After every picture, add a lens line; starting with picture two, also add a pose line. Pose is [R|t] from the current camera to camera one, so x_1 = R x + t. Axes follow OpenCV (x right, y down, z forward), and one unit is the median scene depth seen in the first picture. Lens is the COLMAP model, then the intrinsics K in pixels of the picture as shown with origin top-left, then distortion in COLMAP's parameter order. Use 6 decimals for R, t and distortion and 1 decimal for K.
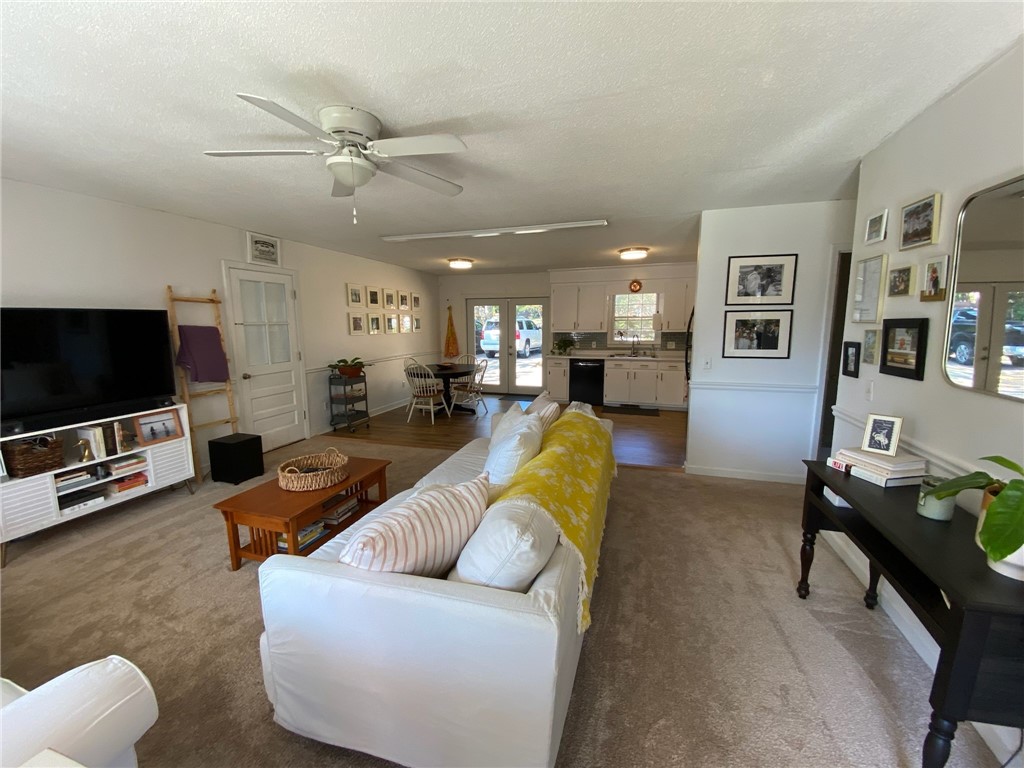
lens RADIAL K [[414.2, 0, 511.7], [0, 414.2, 382.0], [0, 0, 1]] dist [0.020837, -0.021183]
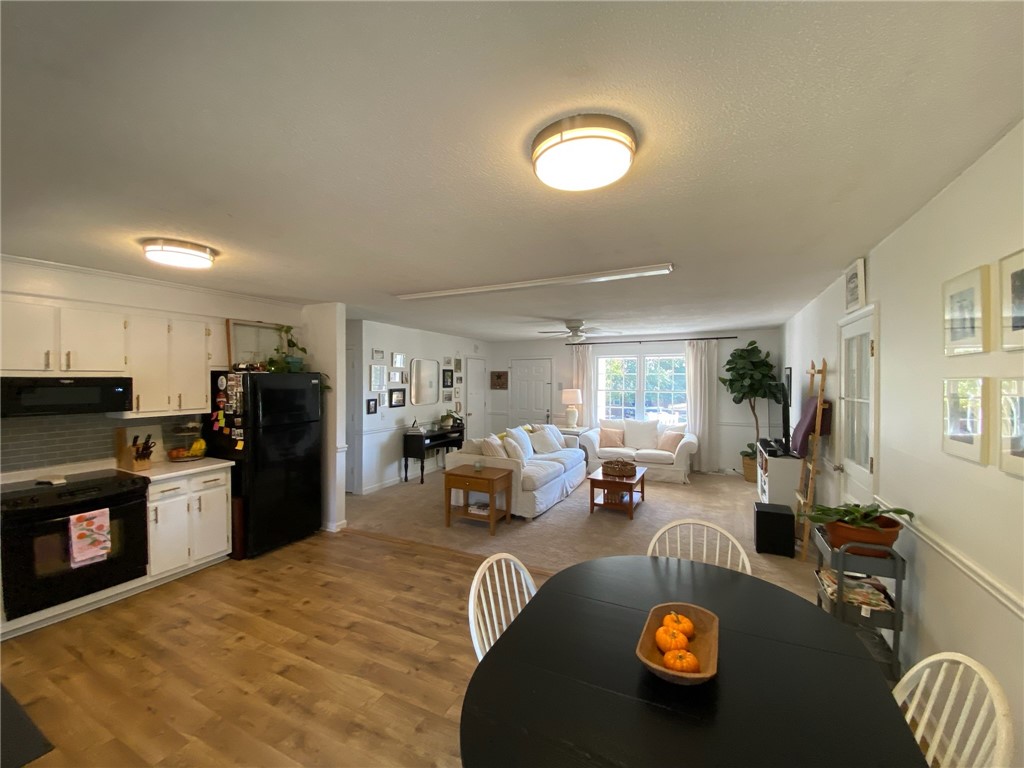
lens RADIAL K [[414.2, 0, 511.7], [0, 414.2, 382.0], [0, 0, 1]] dist [0.020837, -0.021183]
pose [[-0.988693, 0.004193, 0.149895, -0.165046], [0.026215, 0.989048, 0.145250, -0.276537], [-0.147644, 0.147538, -0.977974, 1.714095]]
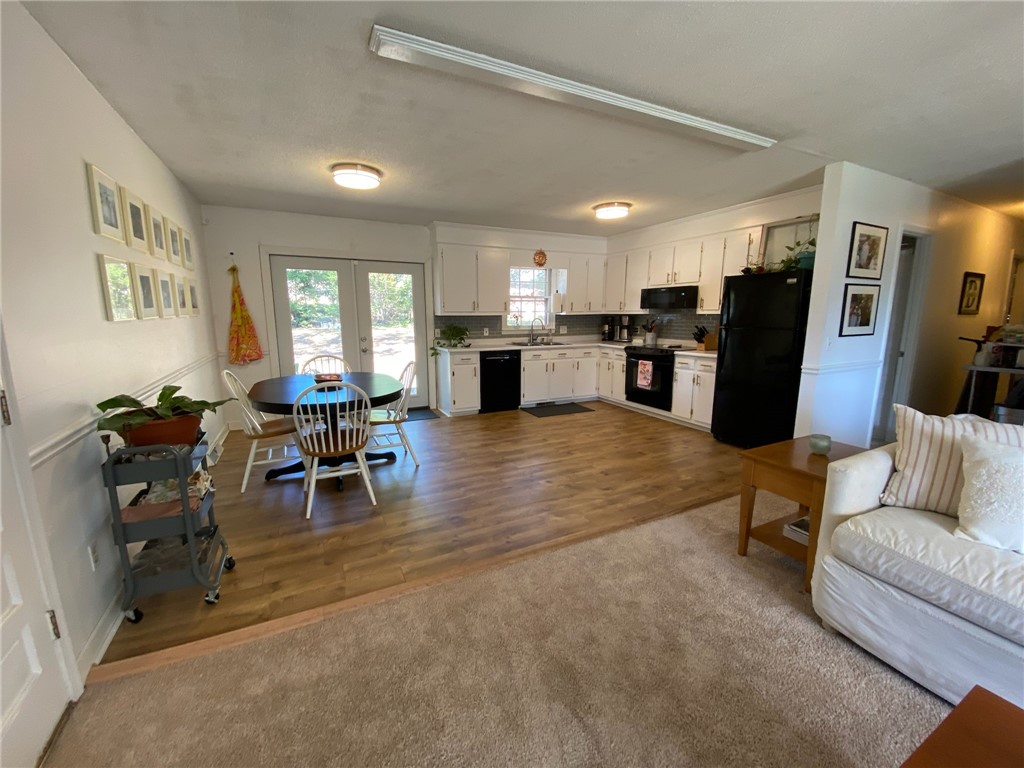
lens RADIAL K [[414.2, 0, 511.7], [0, 414.2, 382.0], [0, 0, 1]] dist [0.020837, -0.021183]
pose [[0.717999, -0.113718, 0.686692, -0.506813], [0.094962, 0.993343, 0.065209, -0.071503], [-0.689536, 0.018390, 0.724018, 0.690495]]
